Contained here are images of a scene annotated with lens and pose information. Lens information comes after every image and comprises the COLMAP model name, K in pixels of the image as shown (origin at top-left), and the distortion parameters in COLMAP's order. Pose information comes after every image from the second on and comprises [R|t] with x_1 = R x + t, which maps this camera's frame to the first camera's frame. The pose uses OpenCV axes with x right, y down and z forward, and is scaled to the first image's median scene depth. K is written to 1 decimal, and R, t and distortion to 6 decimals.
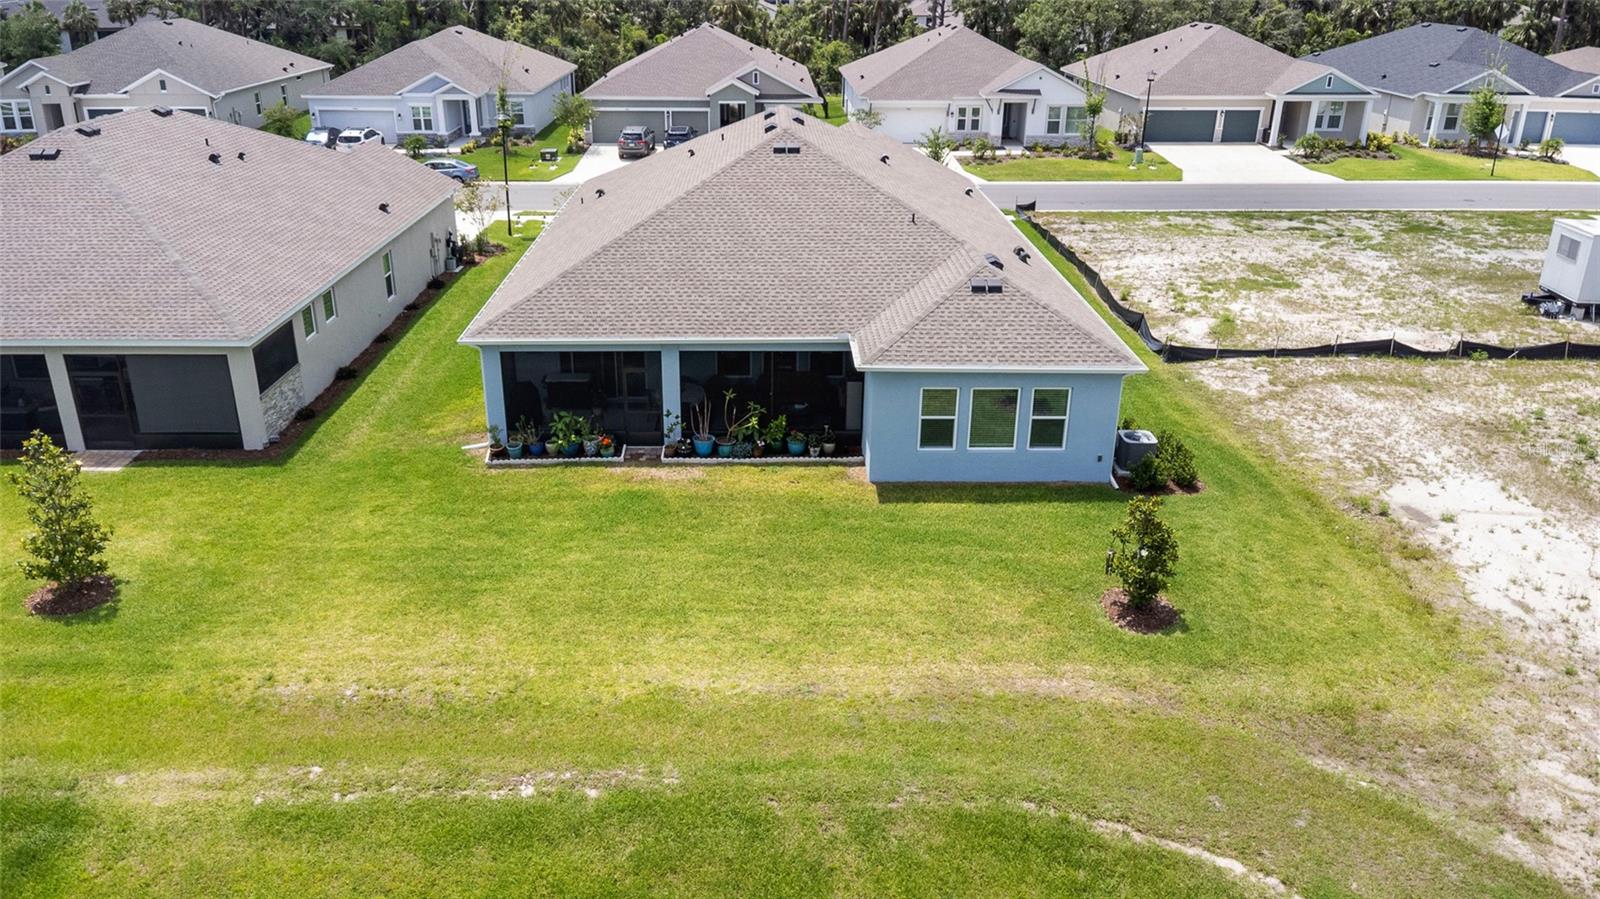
lens RADIAL K [[1153.7, 0, 778.3], [0, 1153.7, 445.7], [0, 0, 1]] dist [0.047127, -0.076664]
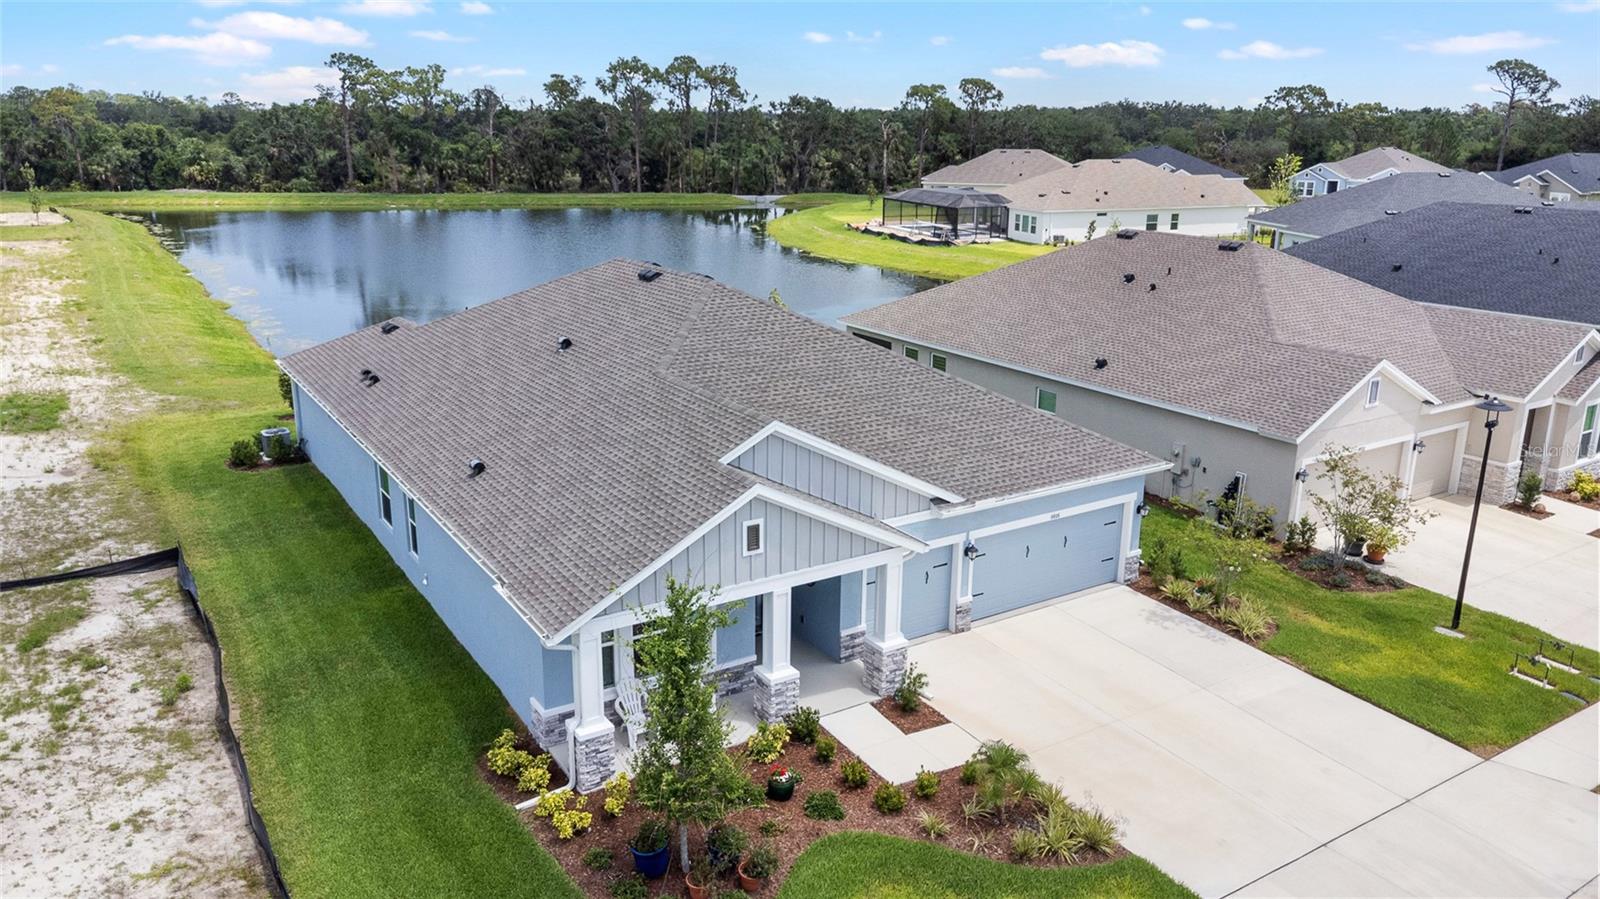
lens RADIAL K [[1153.7, 0, 778.3], [0, 1153.7, 445.7], [0, 0, 1]] dist [0.047127, -0.076664]
pose [[-0.855123, 0.130588, -0.501709, 0.458274], [-0.210747, 0.796620, 0.566552, -0.828531], [0.473656, 0.590206, -0.653687, 2.034715]]
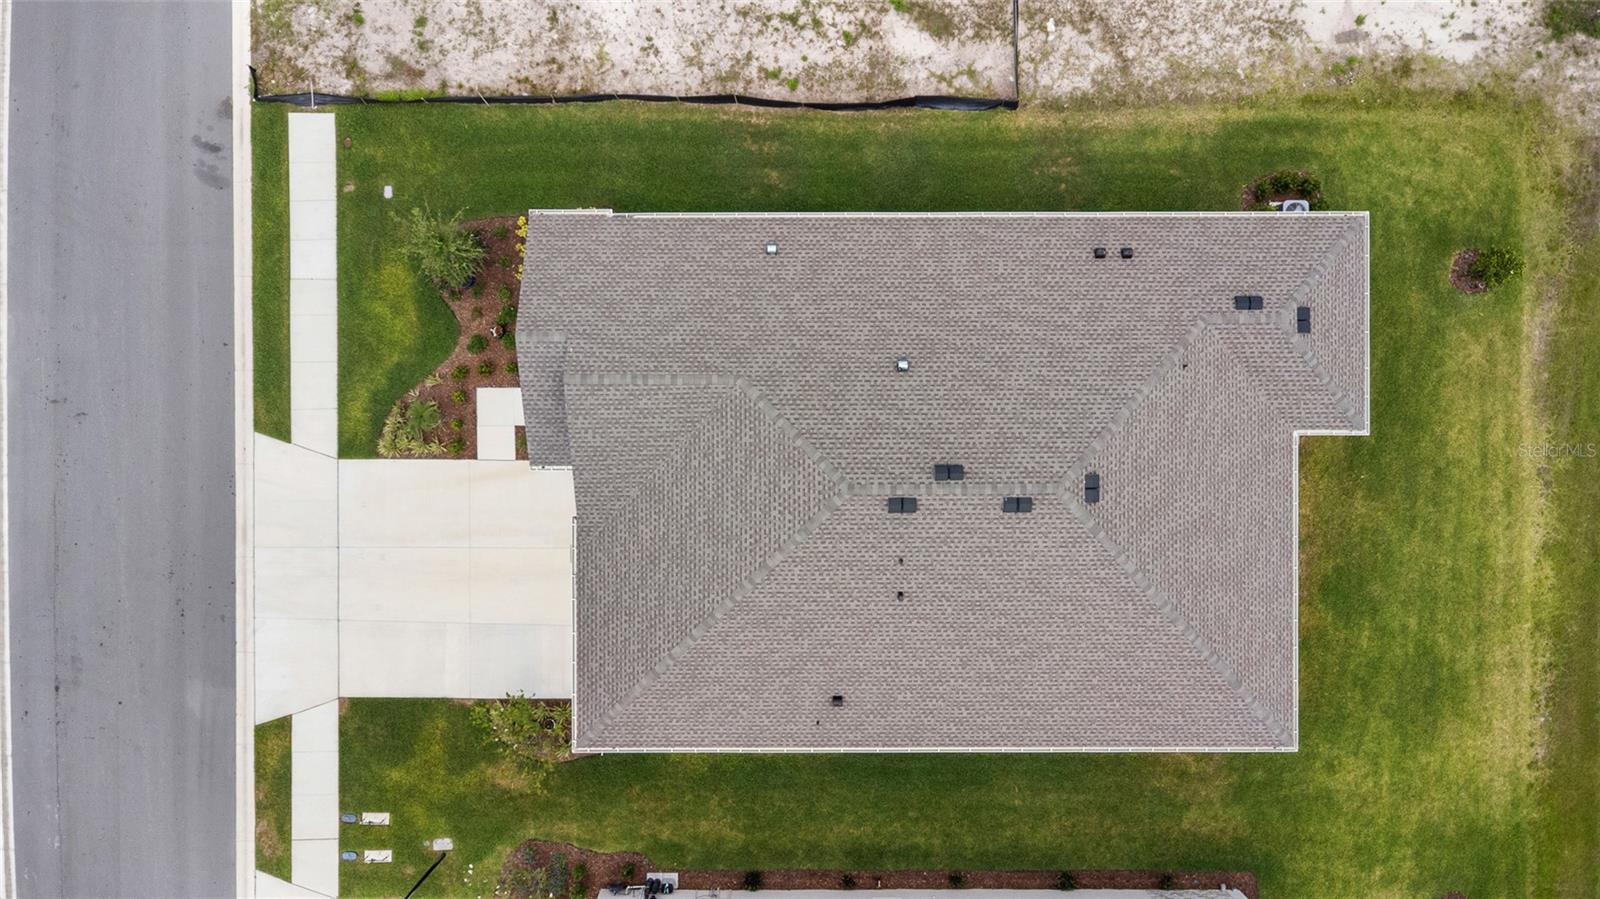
lens RADIAL K [[1153.7, 0, 778.3], [0, 1153.7, 445.7], [0, 0, 1]] dist [0.047127, -0.076664]
pose [[0.010900, -0.999853, -0.013206, 0.056120], [0.383786, -0.008012, 0.923387, -1.347994], [-0.923358, -0.015133, 0.383642, 0.968501]]
